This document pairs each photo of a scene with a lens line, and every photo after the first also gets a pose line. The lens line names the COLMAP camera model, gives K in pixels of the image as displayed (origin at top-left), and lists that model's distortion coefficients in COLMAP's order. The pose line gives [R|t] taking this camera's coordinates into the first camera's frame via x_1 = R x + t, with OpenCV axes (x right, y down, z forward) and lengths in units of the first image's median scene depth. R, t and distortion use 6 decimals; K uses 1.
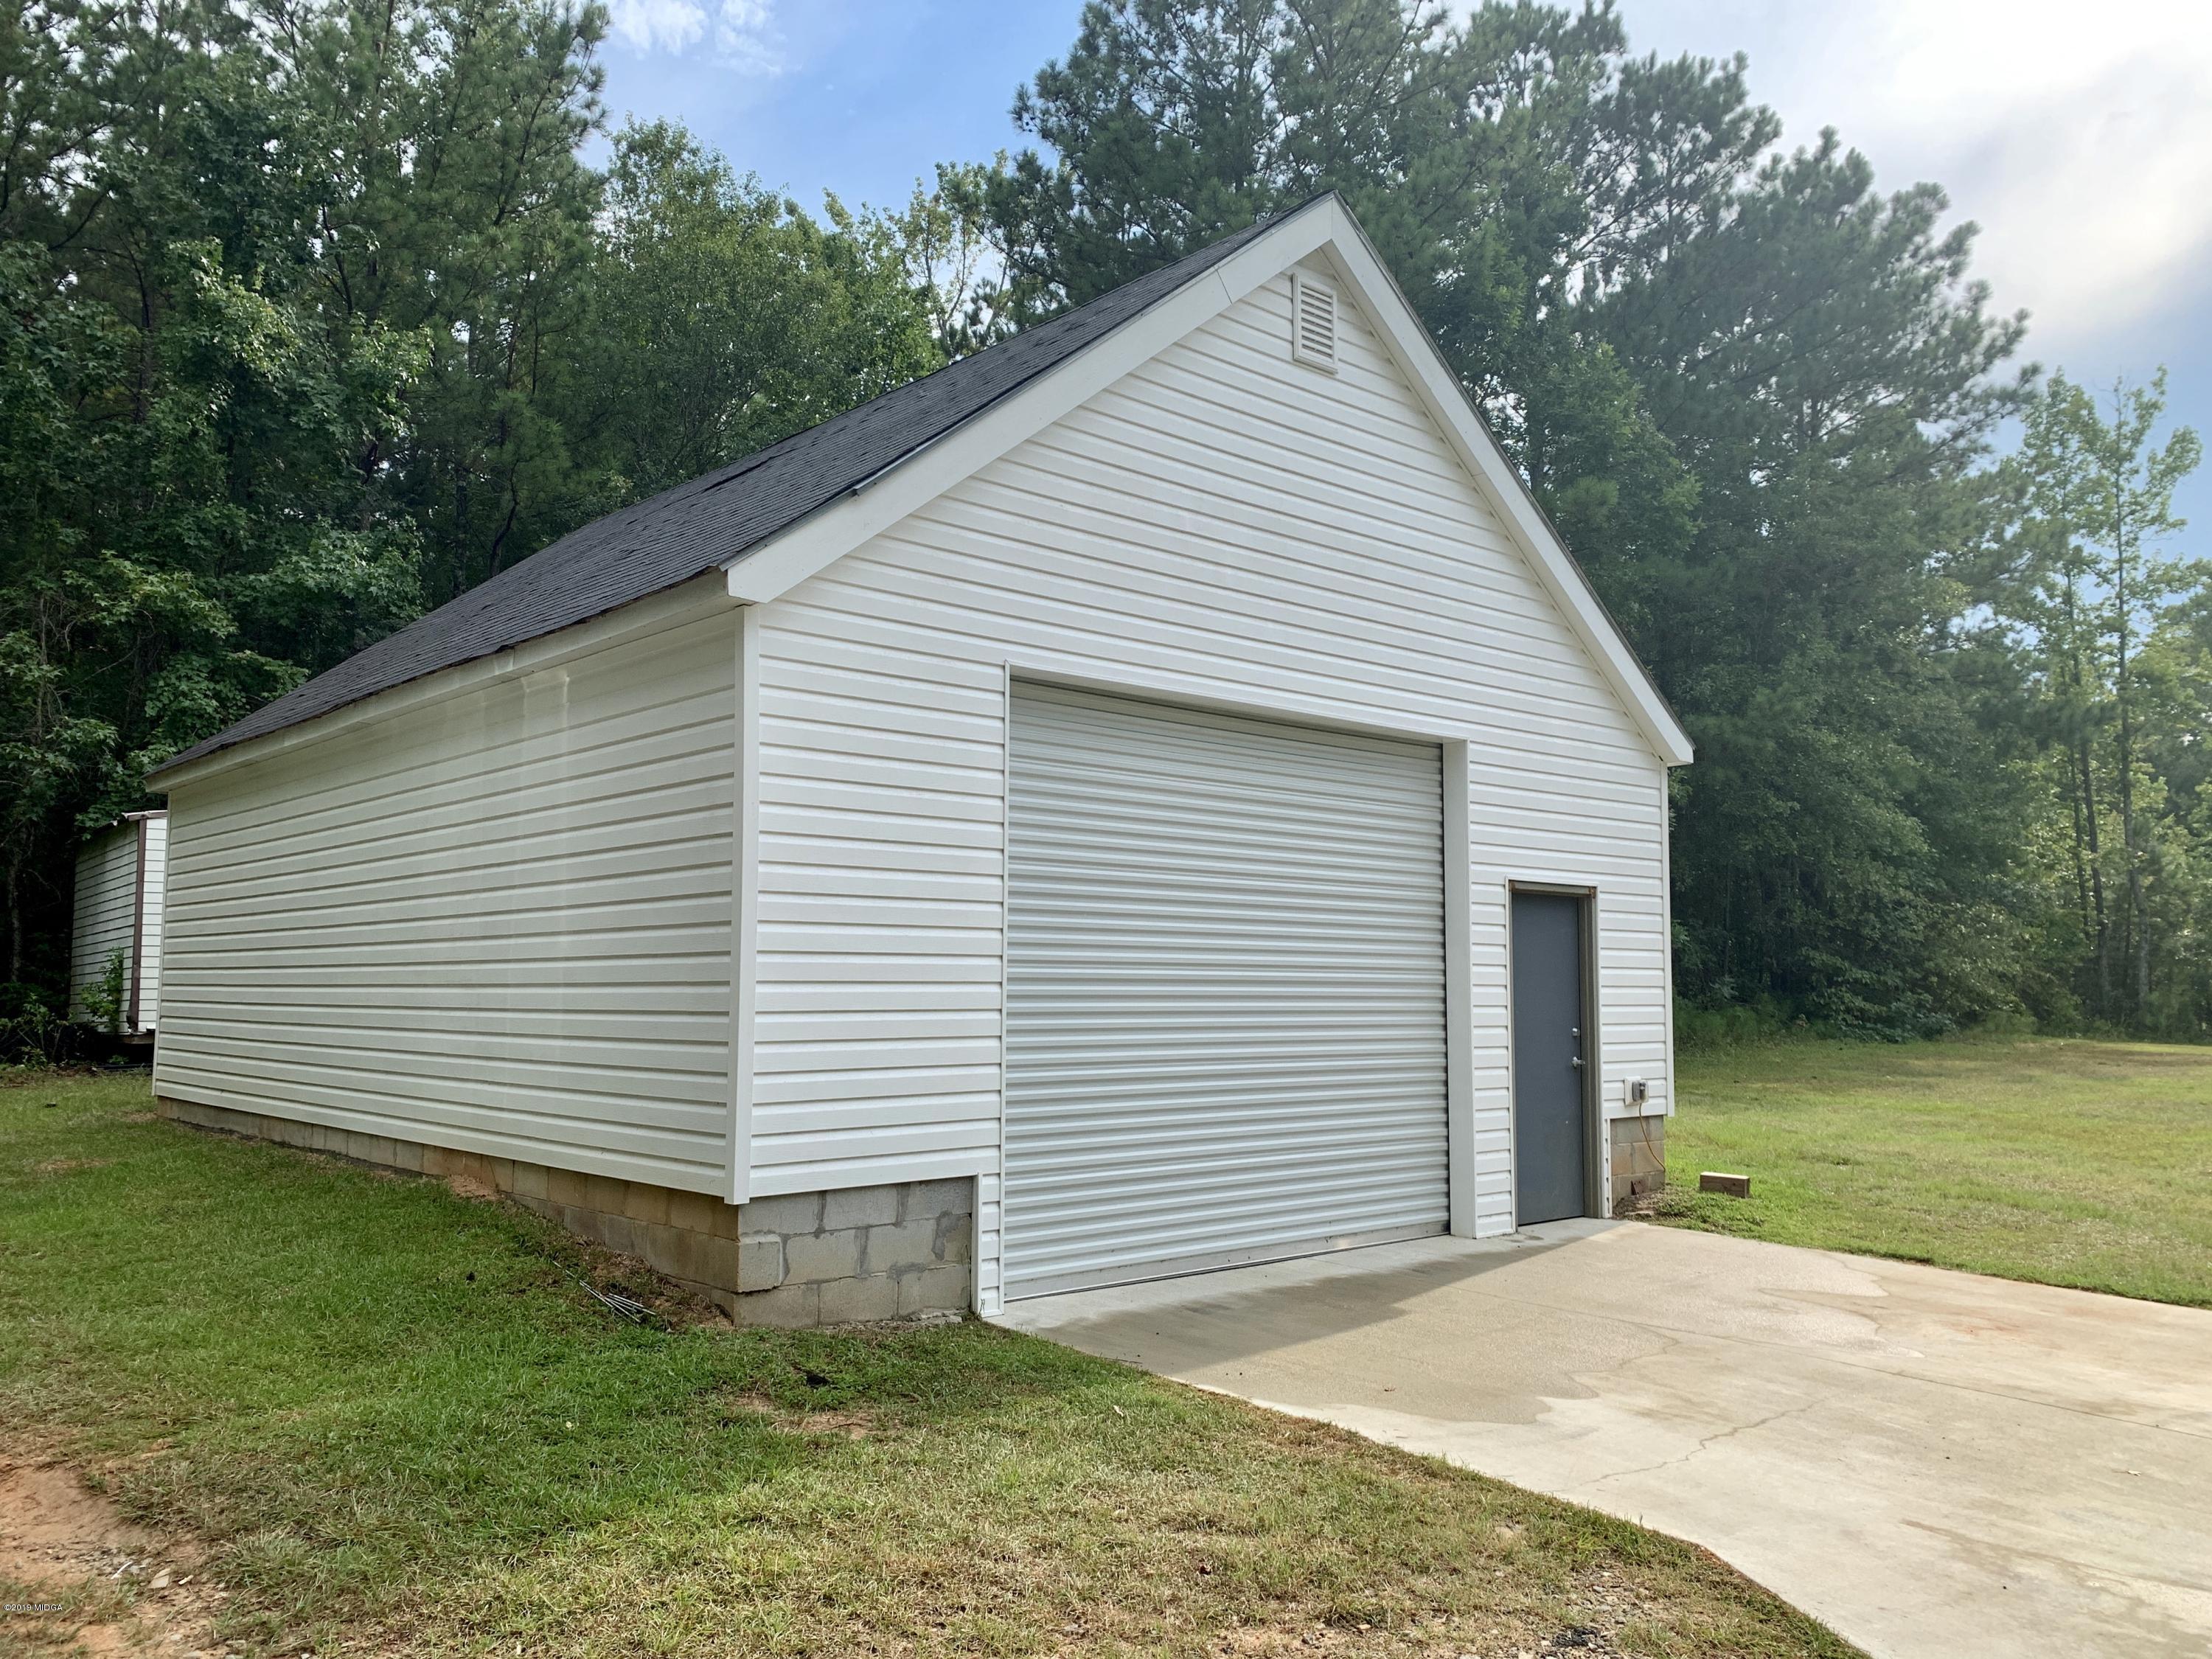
lens RADIAL K [[1711.4, 0, 1106.0], [0, 1711.4, 829.5], [0, 0, 1]] dist [0.003853, 0.001304]
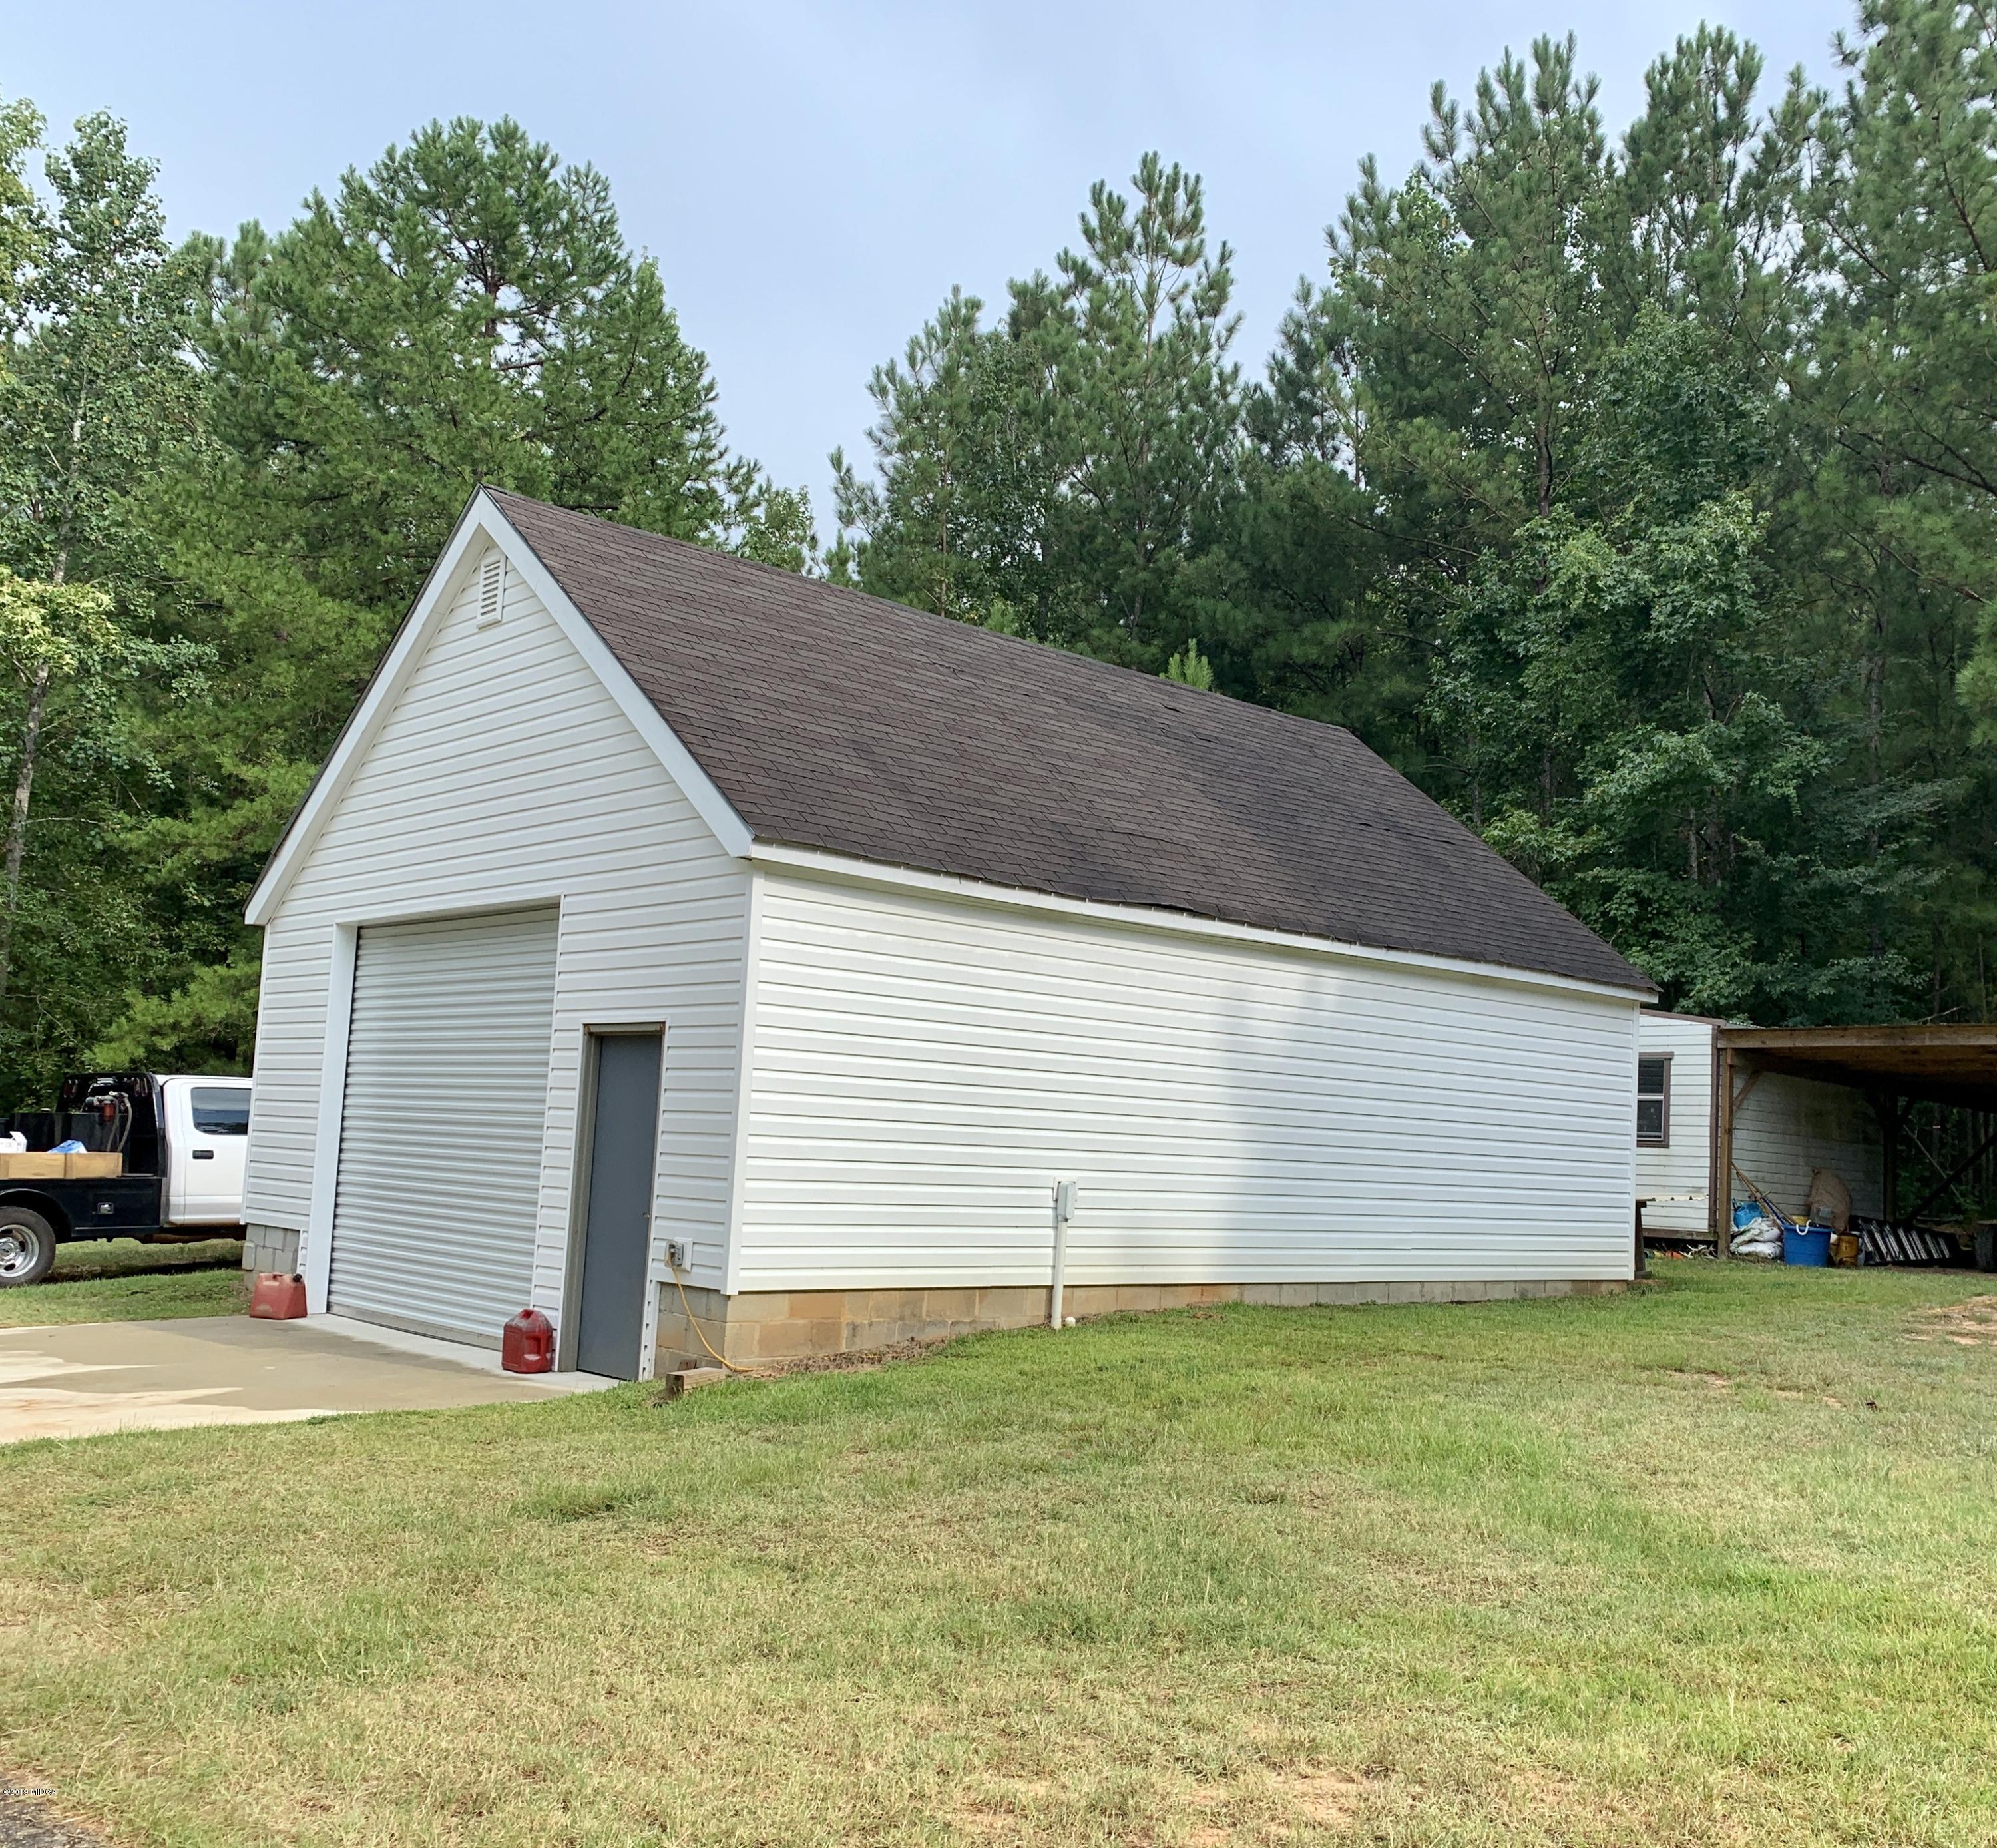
lens RADIAL K [[2036.5, 0, 998.5], [0, 2036.5, 924.0], [0, 0, 1]] dist [-0.009345, -0.011416]
pose [[-0.020053, -0.106122, -0.994151, 1.470659], [0.046211, 0.993190, -0.106952, 0.113773], [0.998730, -0.048085, -0.015012, 1.297613]]
